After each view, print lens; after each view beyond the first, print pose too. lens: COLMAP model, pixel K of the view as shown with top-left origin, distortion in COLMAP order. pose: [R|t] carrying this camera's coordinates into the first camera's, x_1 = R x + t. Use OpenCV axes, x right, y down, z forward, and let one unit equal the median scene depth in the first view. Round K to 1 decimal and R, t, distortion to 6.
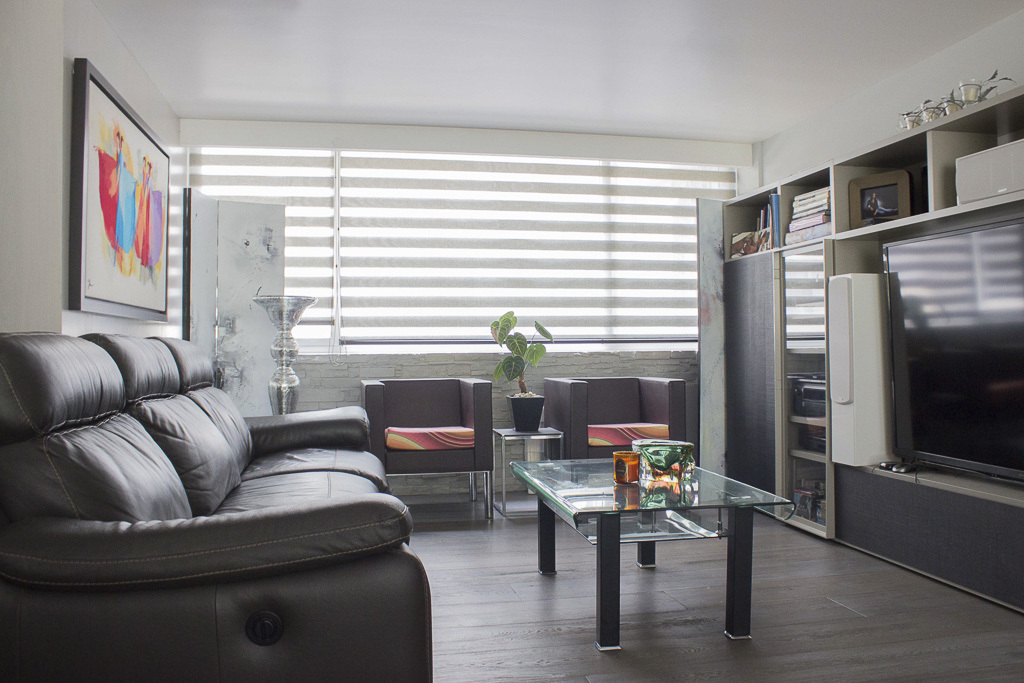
lens RADIAL K [[853.1, 0, 512.0], [0, 853.1, 341.5], [0, 0, 1]] dist [-0.154252, -0.000324]
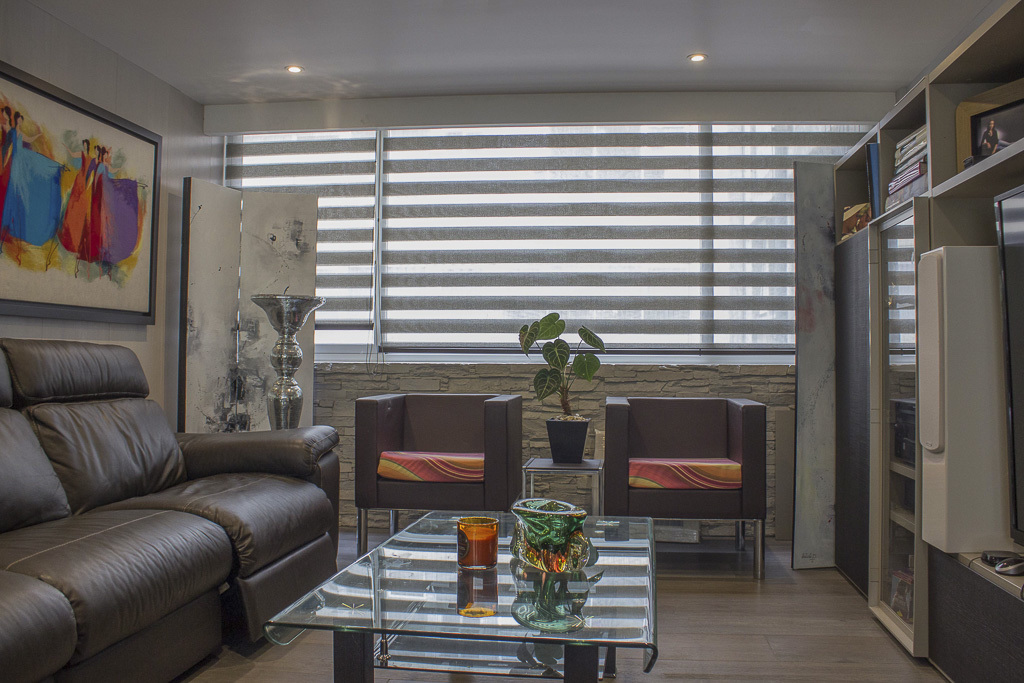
lens RADIAL K [[858.0, 0, 512.0], [0, 858.0, 341.5], [0, 0, 1]] dist [-0.158082, 0.128029]
pose [[0.953067, 0.007794, -0.302660, 0.206390], [-0.011466, 0.999881, -0.010358, 0.000155], [0.302543, 0.013342, 0.953042, 0.214789]]
